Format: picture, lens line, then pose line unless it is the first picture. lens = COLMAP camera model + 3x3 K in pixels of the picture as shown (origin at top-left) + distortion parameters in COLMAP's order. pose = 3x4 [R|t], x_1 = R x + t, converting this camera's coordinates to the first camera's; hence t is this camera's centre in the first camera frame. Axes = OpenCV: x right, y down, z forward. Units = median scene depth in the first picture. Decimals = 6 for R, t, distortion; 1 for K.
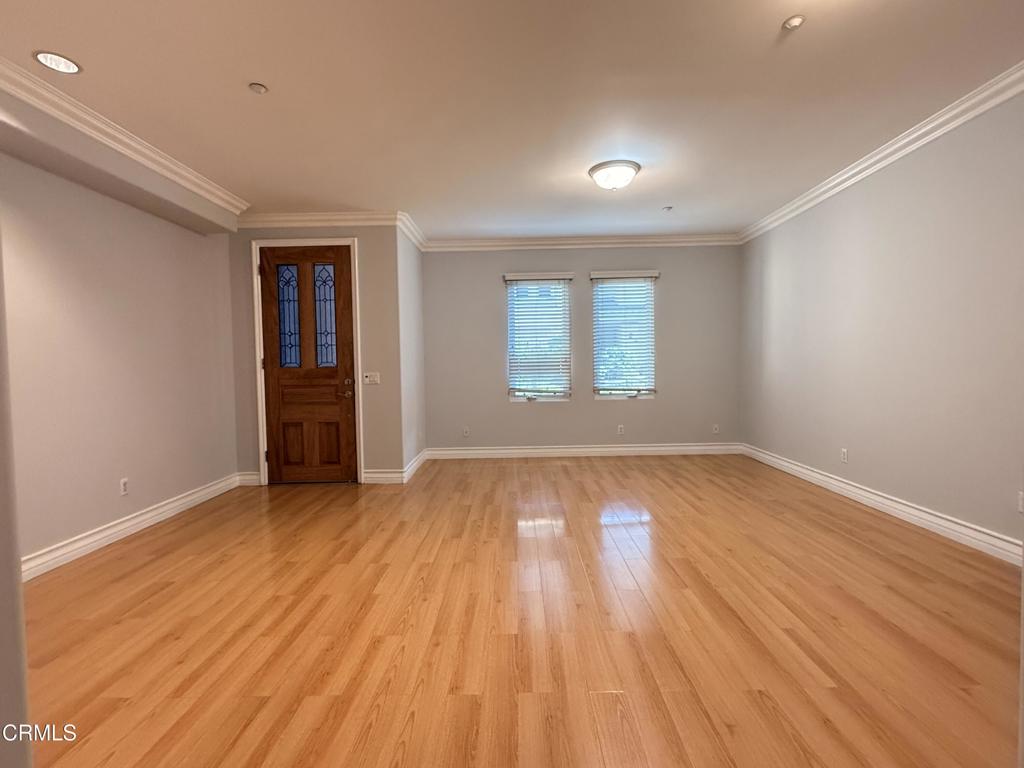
lens RADIAL K [[497.8, 0, 511.6], [0, 497.8, 384.1], [0, 0, 1]] dist [0.001832, -0.001017]
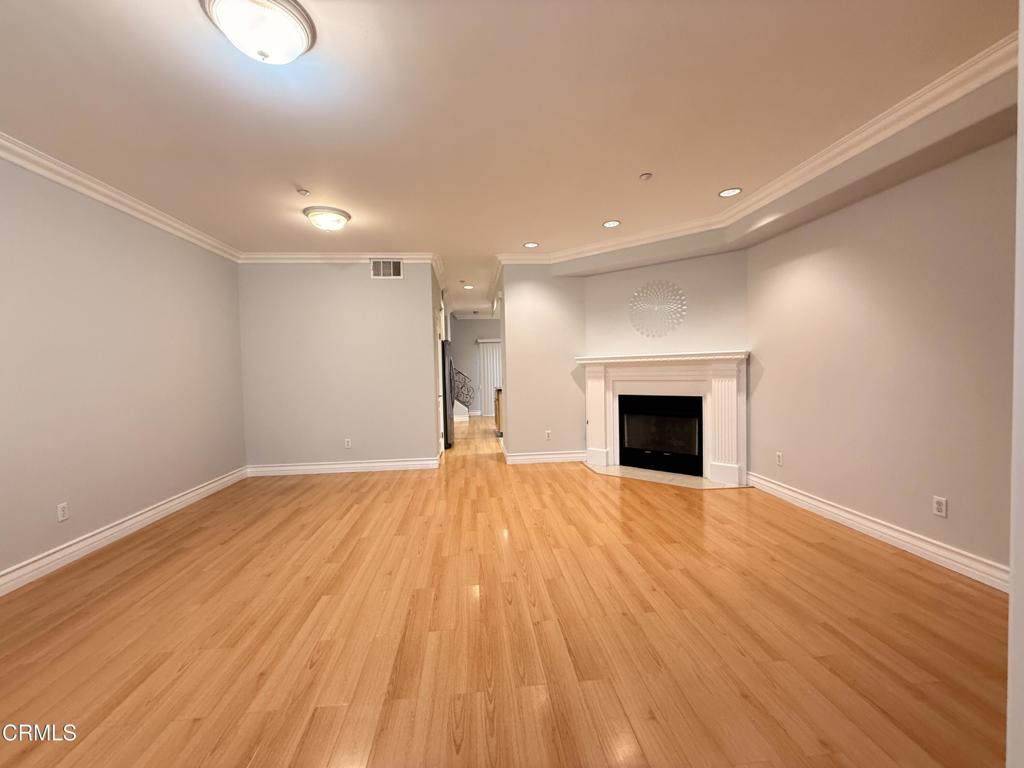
lens RADIAL K [[407.7, 0, 508.9], [0, 407.7, 385.4], [0, 0, 1]] dist [0.000094, -0.000112]
pose [[-0.993884, 0.047323, -0.099779, 0.018888], [0.038739, 0.995517, 0.086282, -0.114366], [0.103414, 0.081889, -0.991262, 2.041616]]
